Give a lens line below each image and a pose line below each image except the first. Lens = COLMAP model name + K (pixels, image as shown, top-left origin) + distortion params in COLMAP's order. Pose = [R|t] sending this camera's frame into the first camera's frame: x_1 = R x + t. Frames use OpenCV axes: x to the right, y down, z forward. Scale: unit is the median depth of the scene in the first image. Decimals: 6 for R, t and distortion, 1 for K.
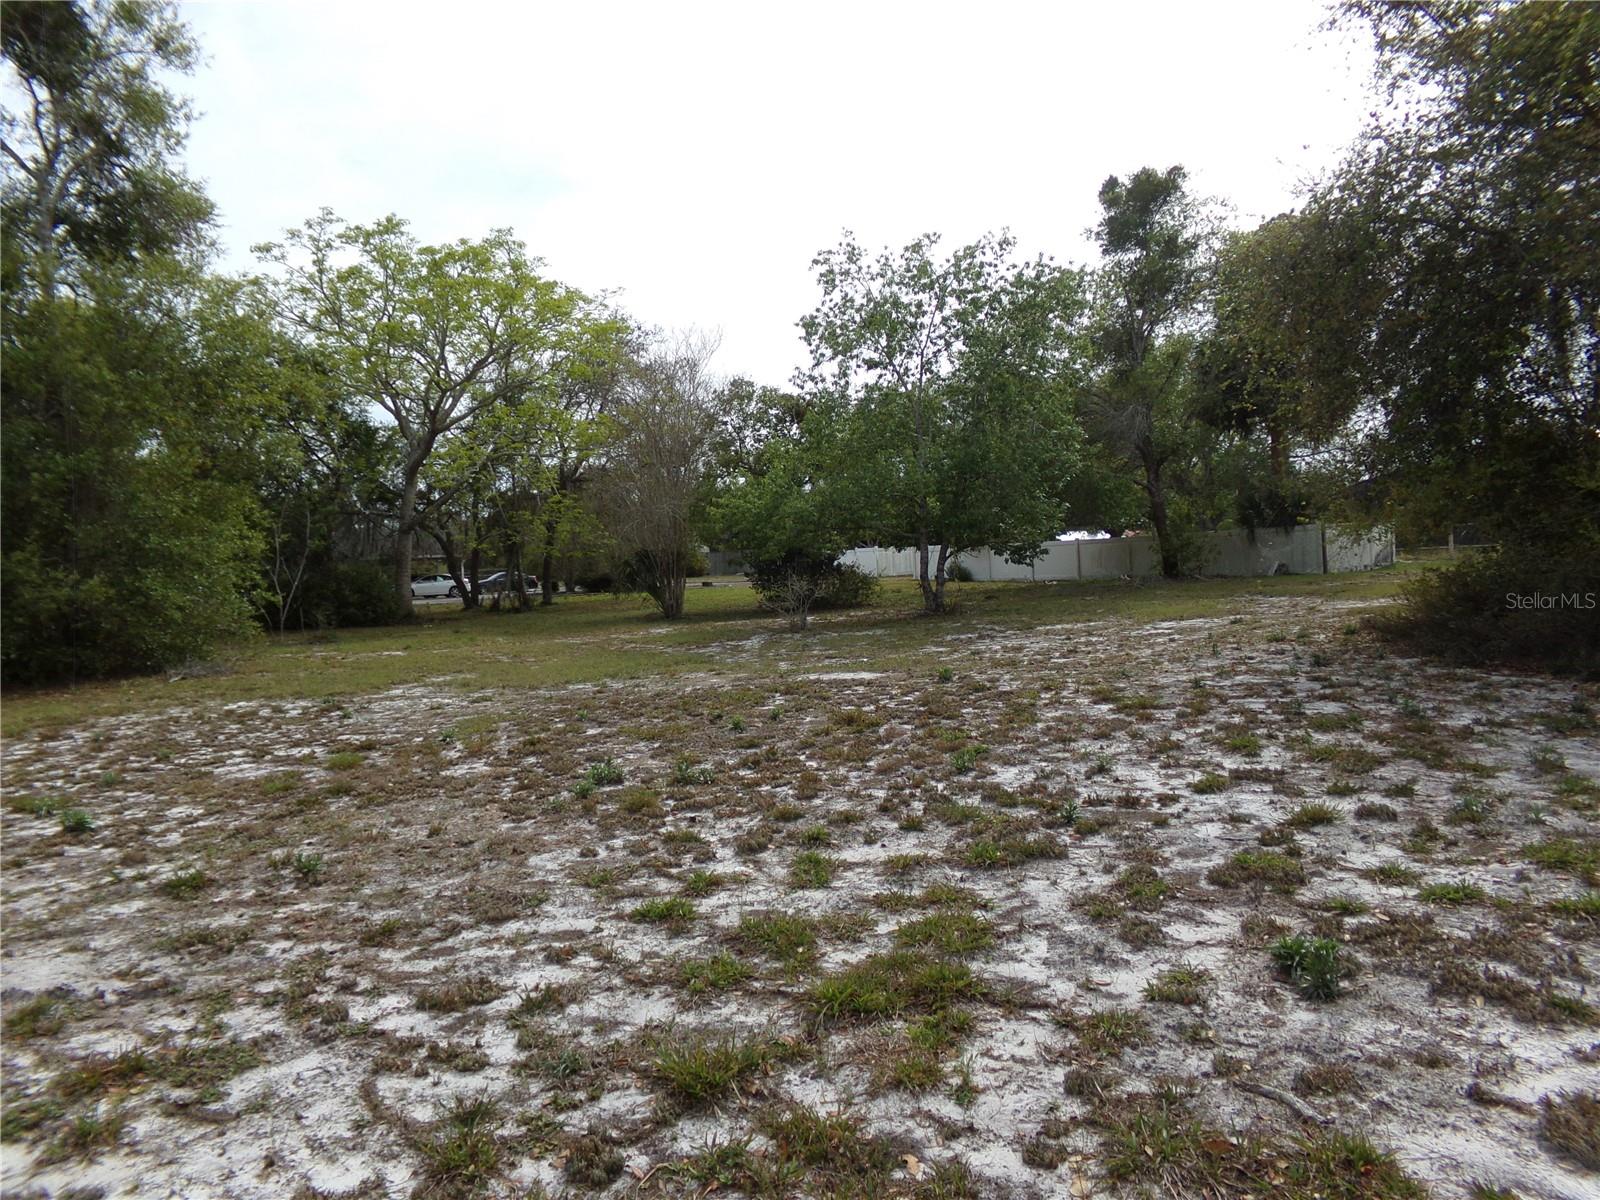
lens RADIAL K [[1092.7, 0, 800.0], [0, 1092.7, 600.0], [0, 0, 1]] dist [0.014522, 0.002590]
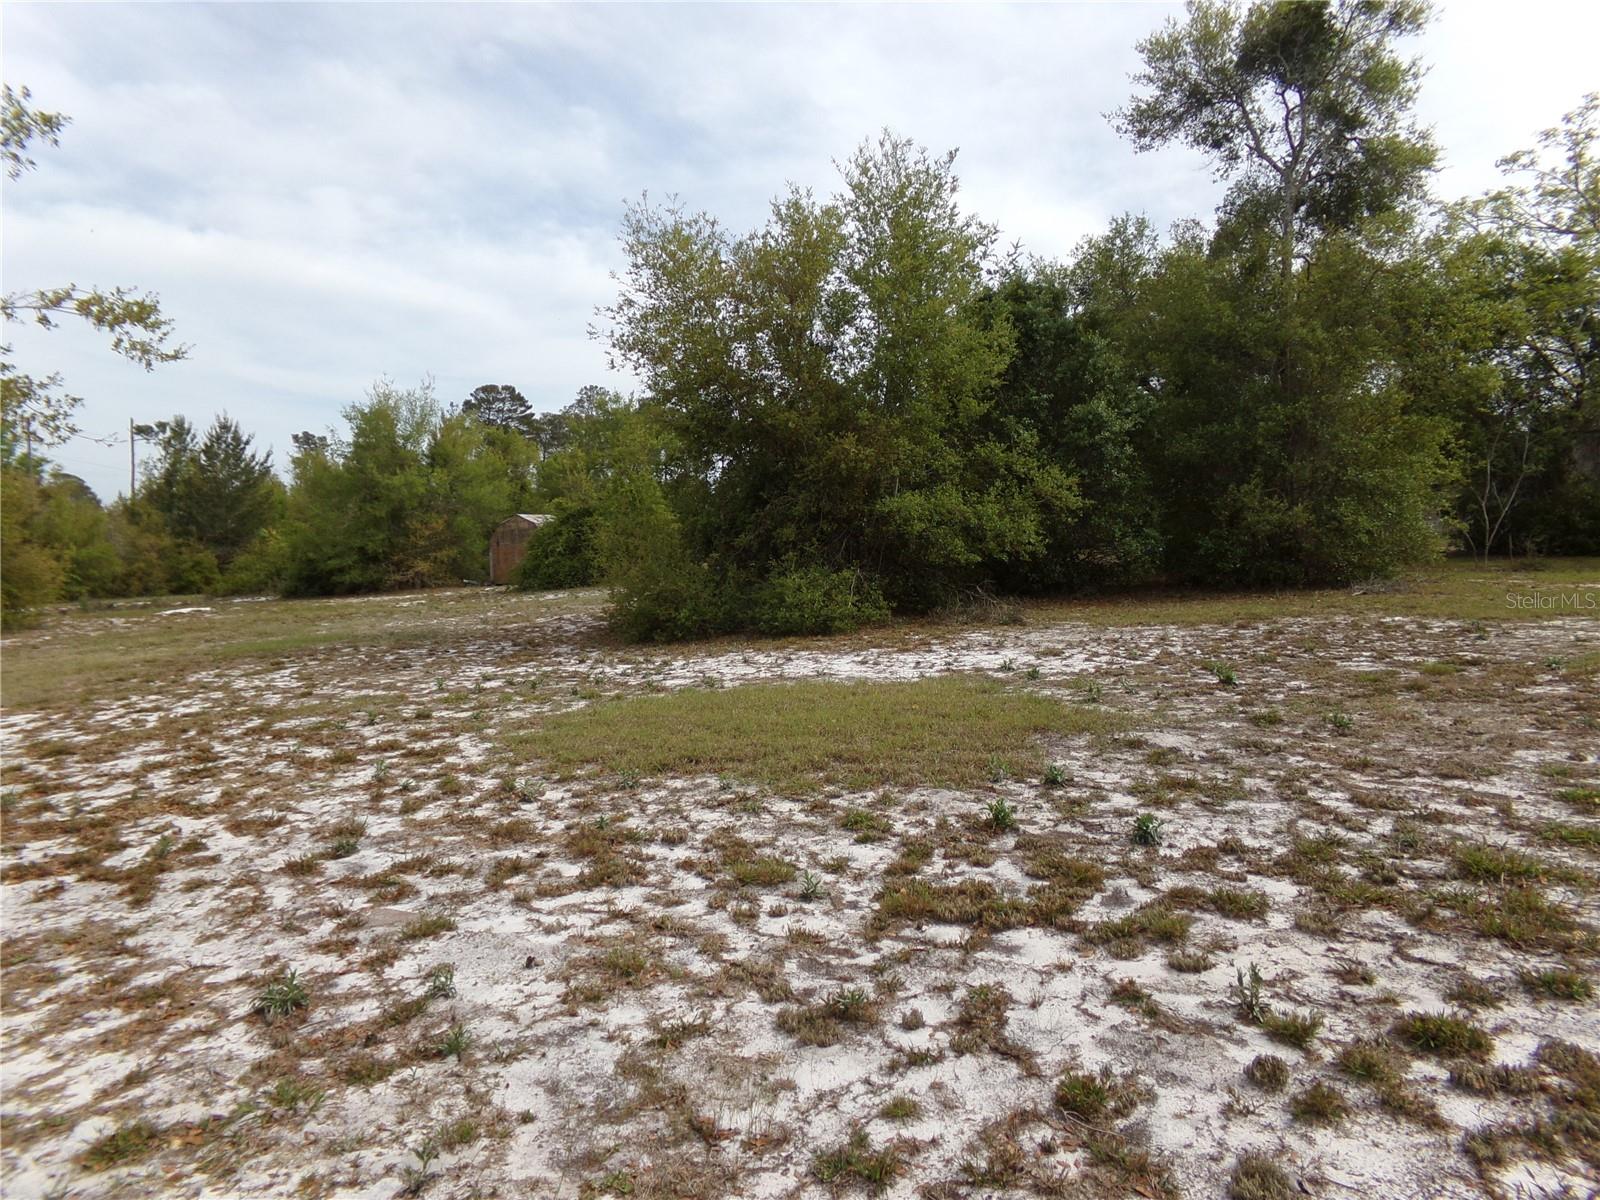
lens RADIAL K [[1151.9, 0, 800.0], [0, 1151.9, 600.0], [0, 0, 1]] dist [-0.039698, 0.113612]
pose [[0.518716, 0.081252, -0.851077, 0.135763], [-0.021070, 0.996386, 0.082283, -0.007305], [0.854687, -0.024749, 0.518553, -0.113627]]
